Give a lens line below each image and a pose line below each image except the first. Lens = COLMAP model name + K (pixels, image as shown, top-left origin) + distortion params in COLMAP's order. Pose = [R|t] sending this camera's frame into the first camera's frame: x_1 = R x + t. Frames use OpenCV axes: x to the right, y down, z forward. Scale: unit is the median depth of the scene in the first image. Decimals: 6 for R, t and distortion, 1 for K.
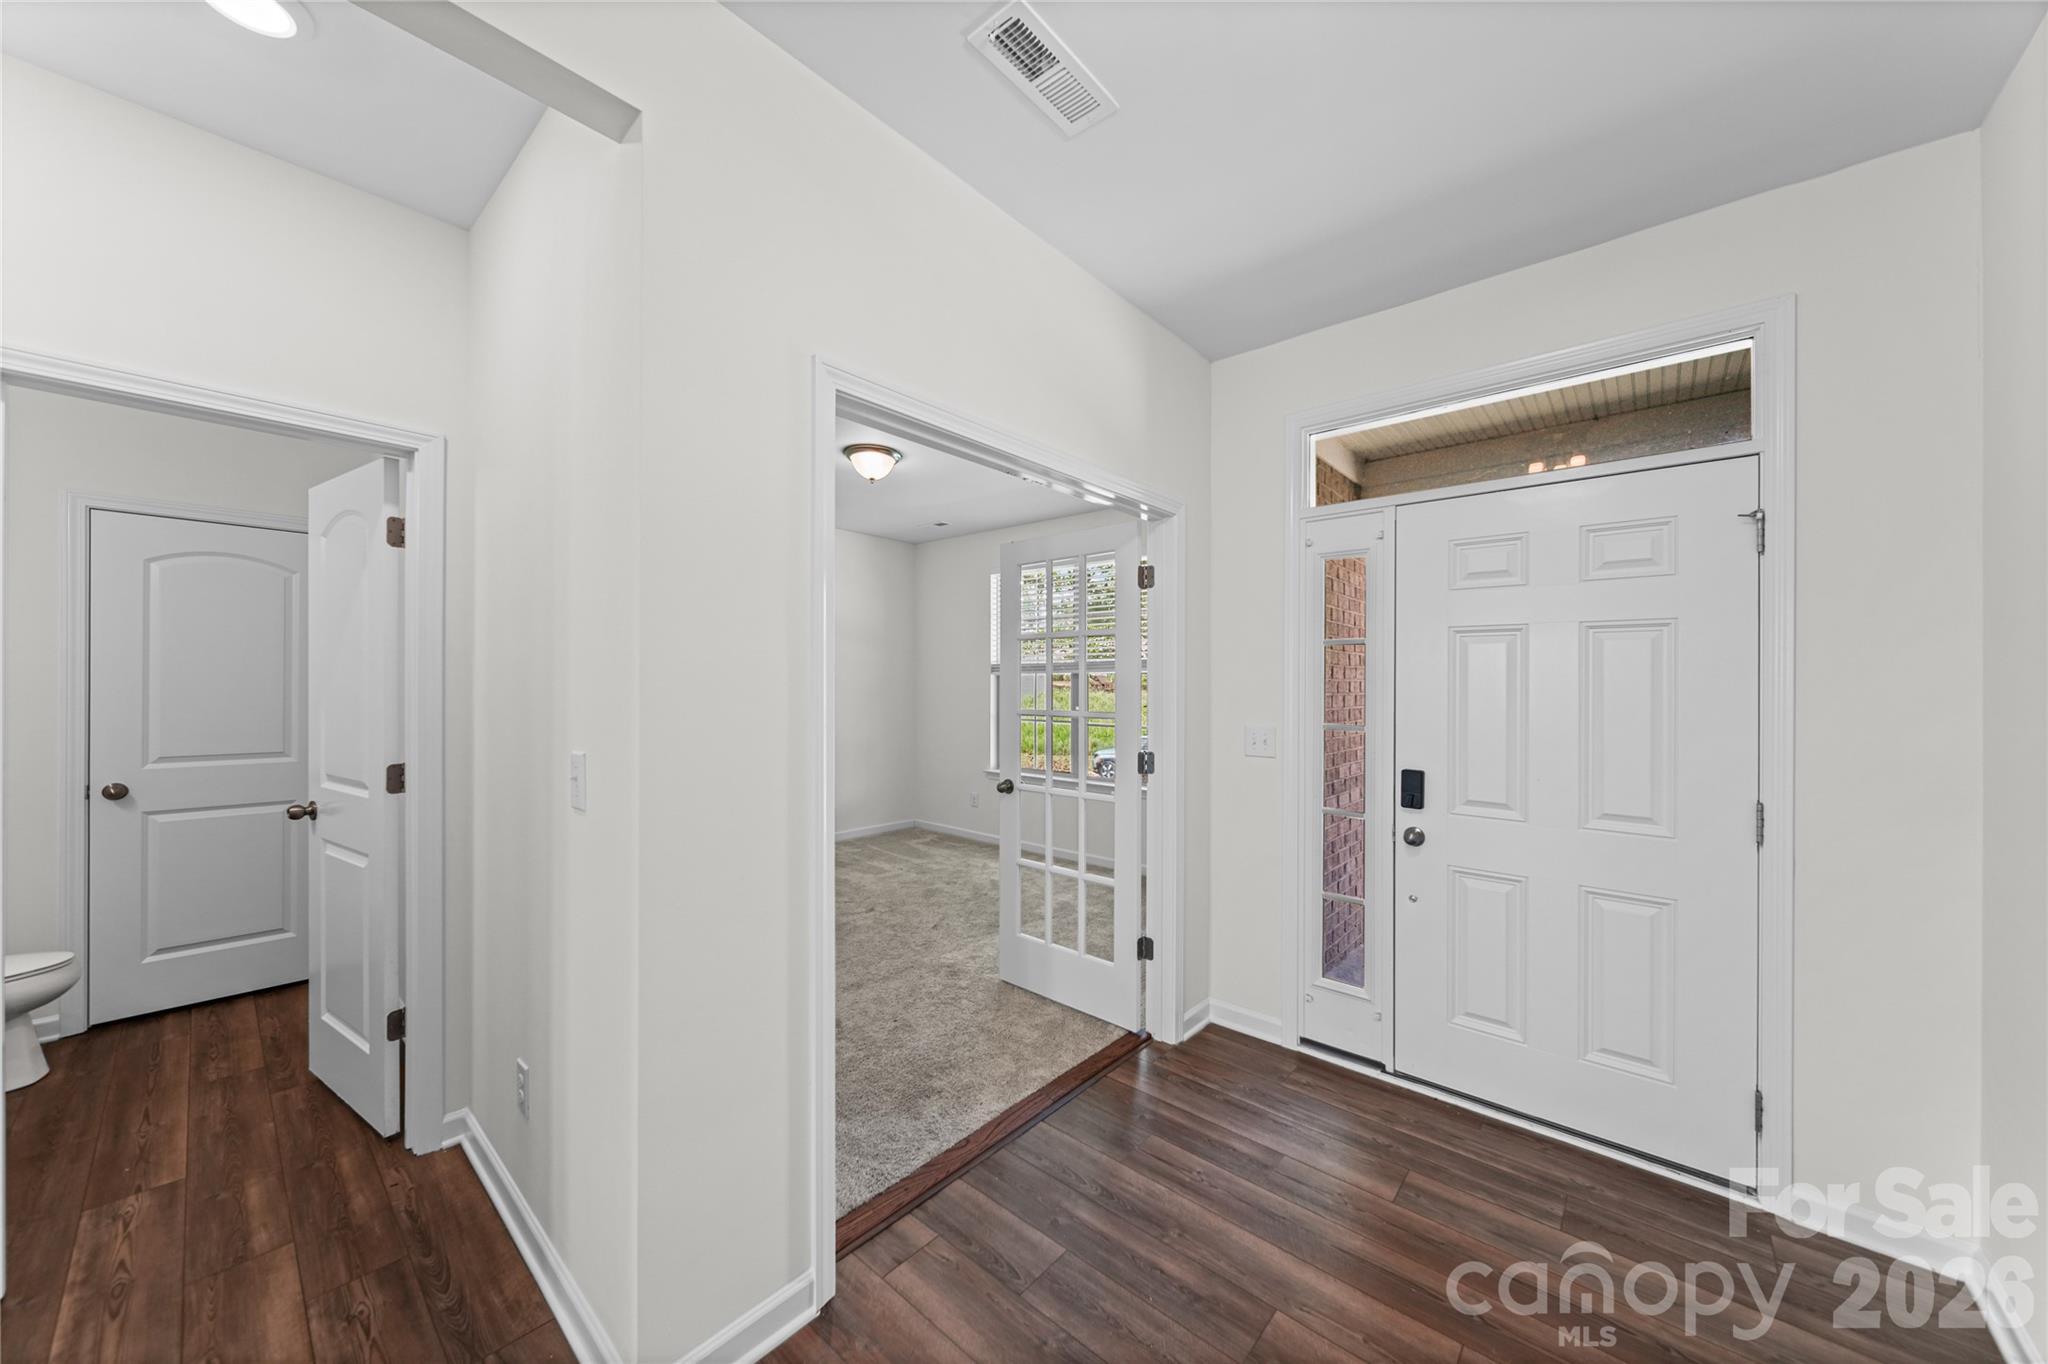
lens RADIAL K [[722.1, 0, 1039.2], [0, 722.1, 691.6], [0, 0, 1]] dist [-0.002096, -0.000237]
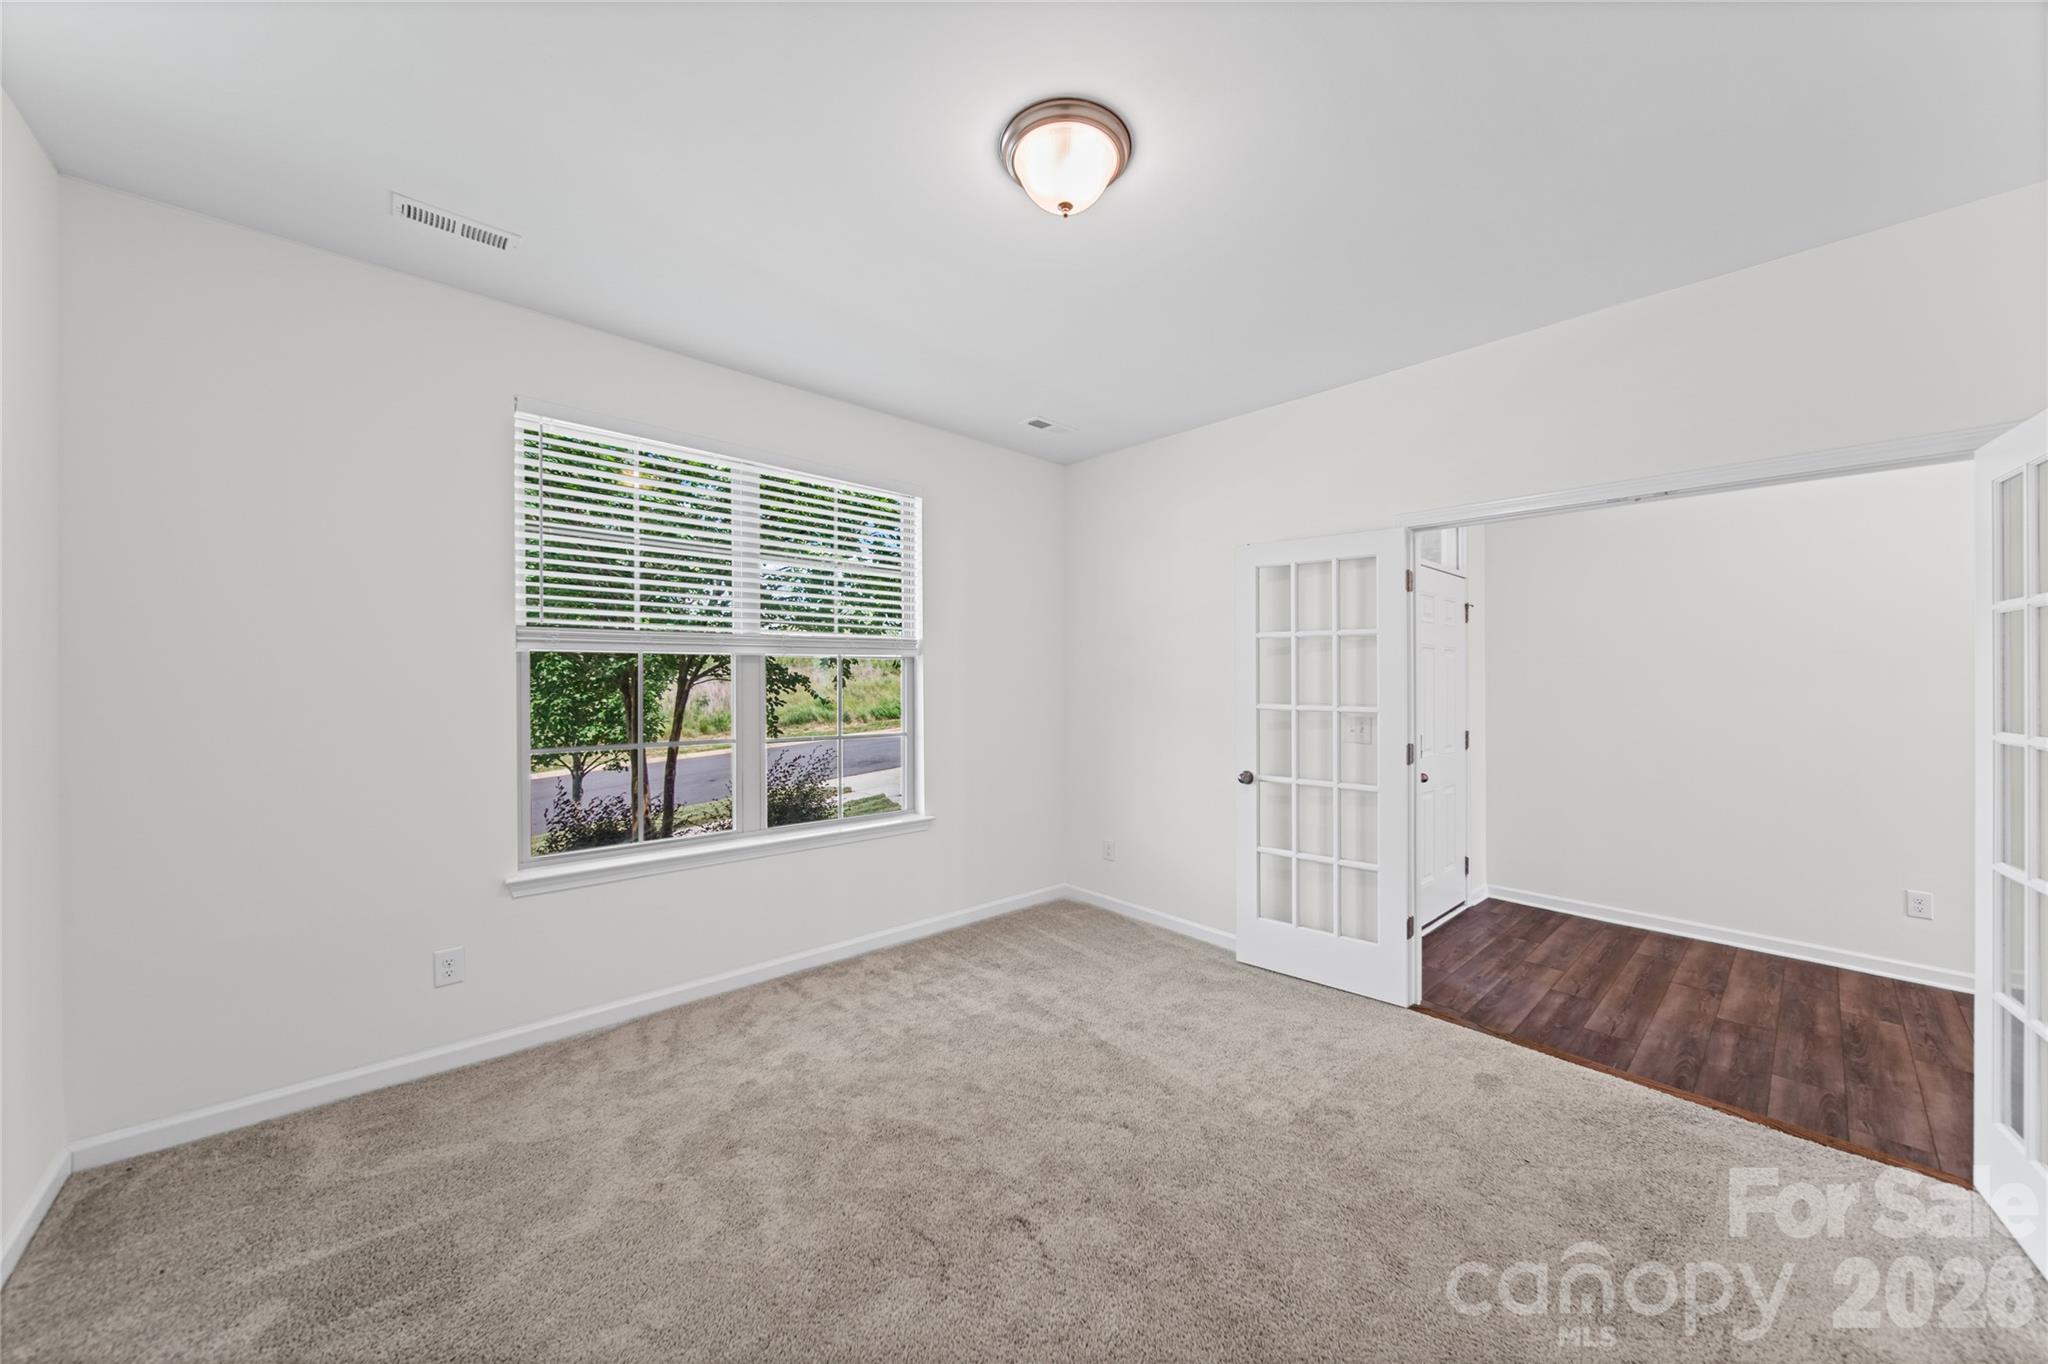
lens RADIAL K [[722.1, 0, 1029.4], [0, 722.1, 674.7], [0, 0, 1]] dist [-0.002096, -0.000237]
pose [[0.117483, -0.009480, 0.993030, -1.423897], [-0.000842, 0.999953, 0.009646, -0.045326], [-0.993075, -0.001969, 0.117470, 2.091904]]
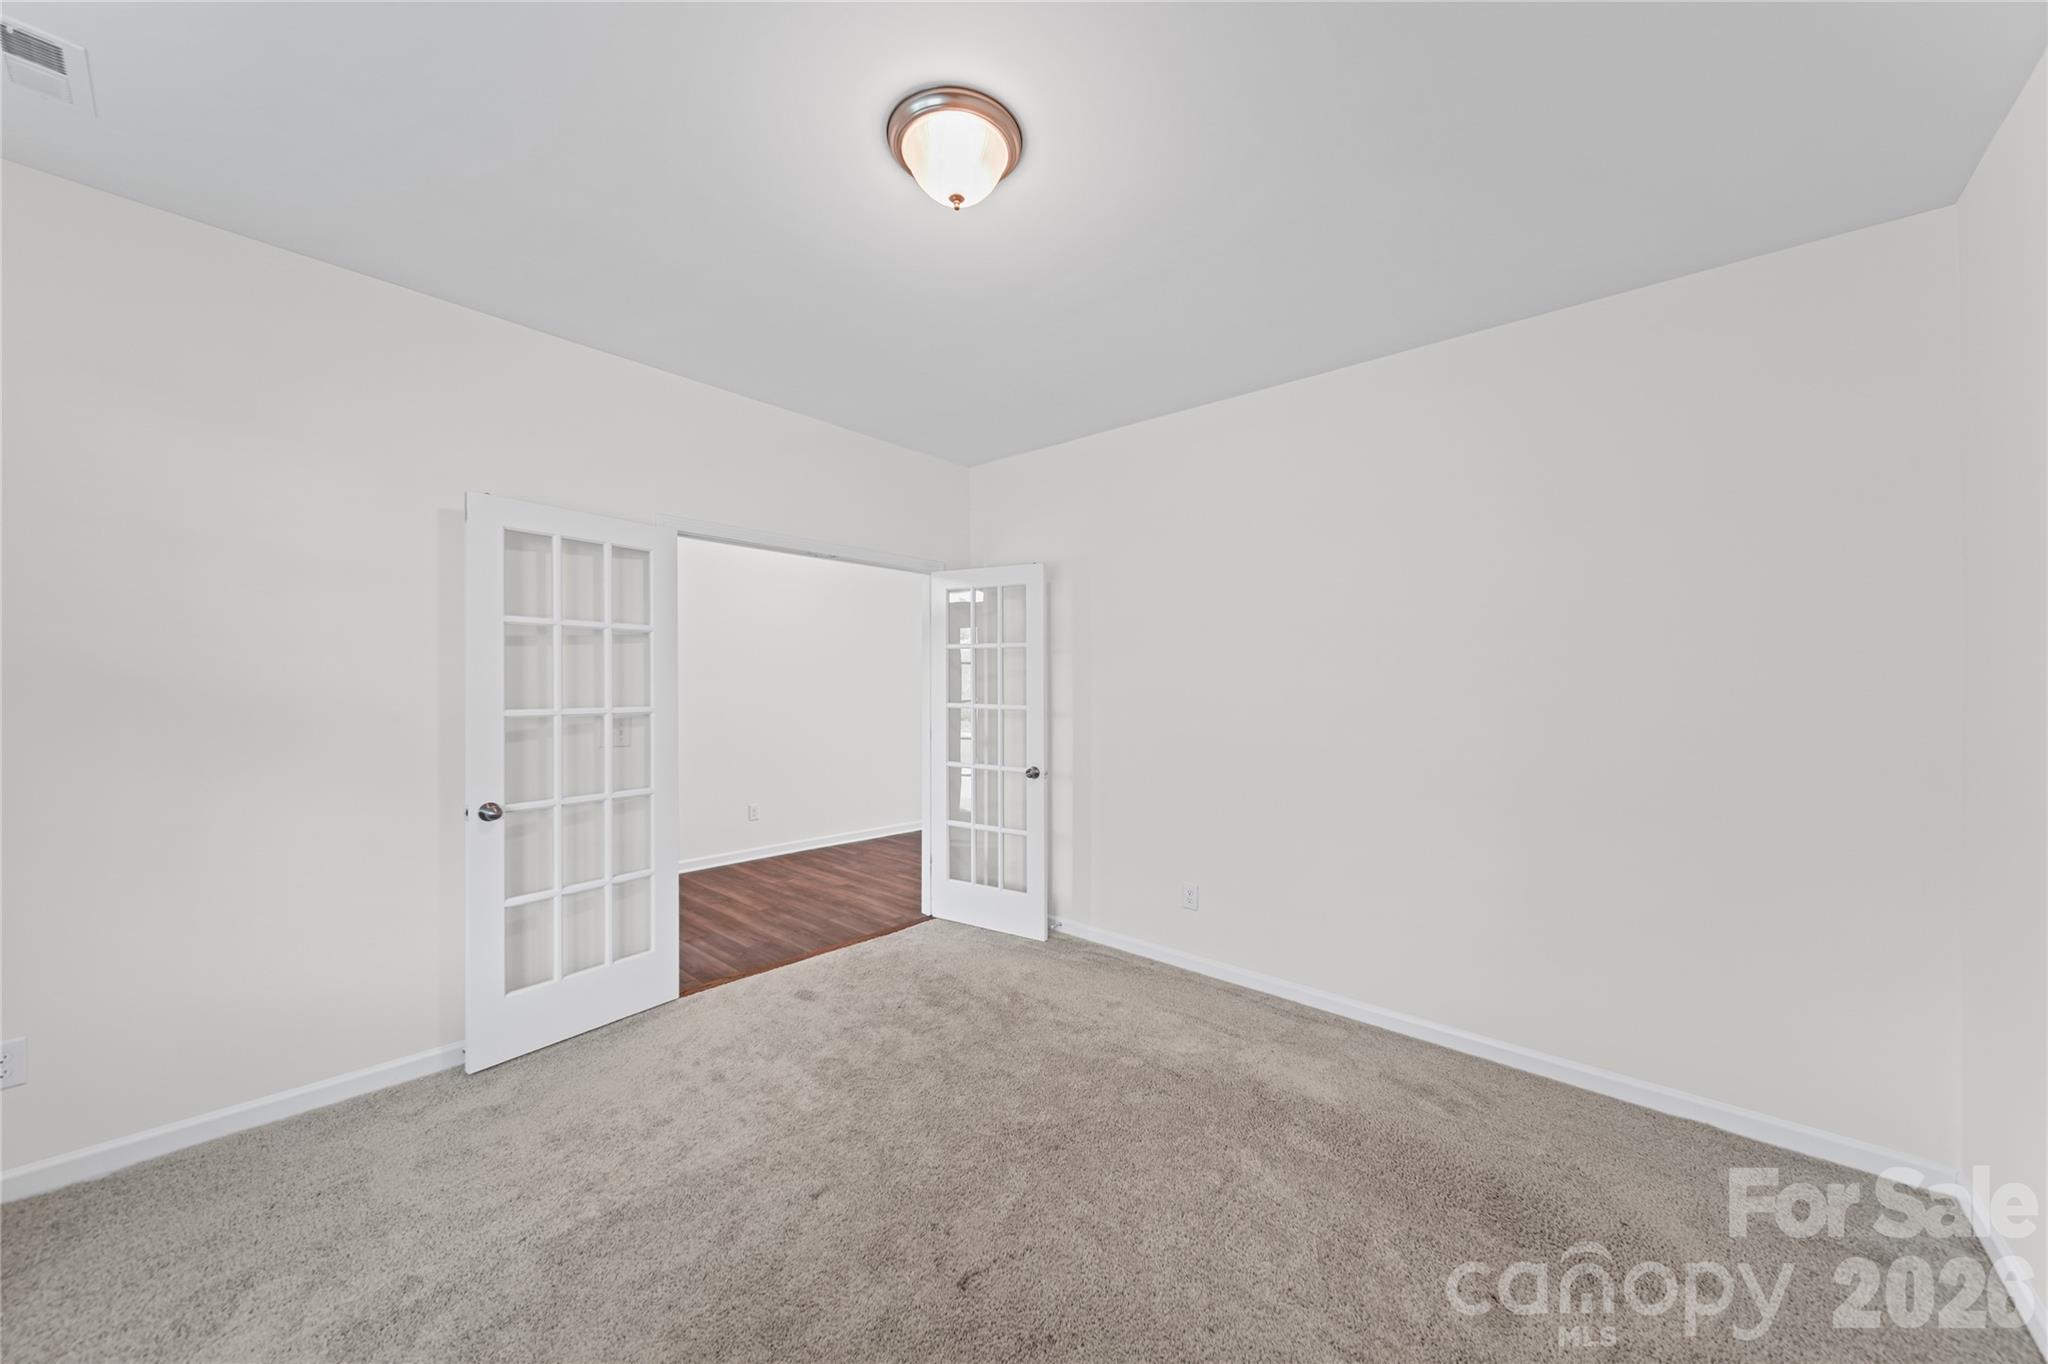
lens RADIAL K [[722.1, 0, 1032.2], [0, 722.1, 677.6], [0, 0, 1]] dist [-0.002096, -0.000237]
pose [[-0.999566, -0.017714, 0.023534, -0.611178], [-0.017678, 0.999842, 0.001755, -0.038425], [-0.023561, 0.001339, -0.999721, 3.027093]]
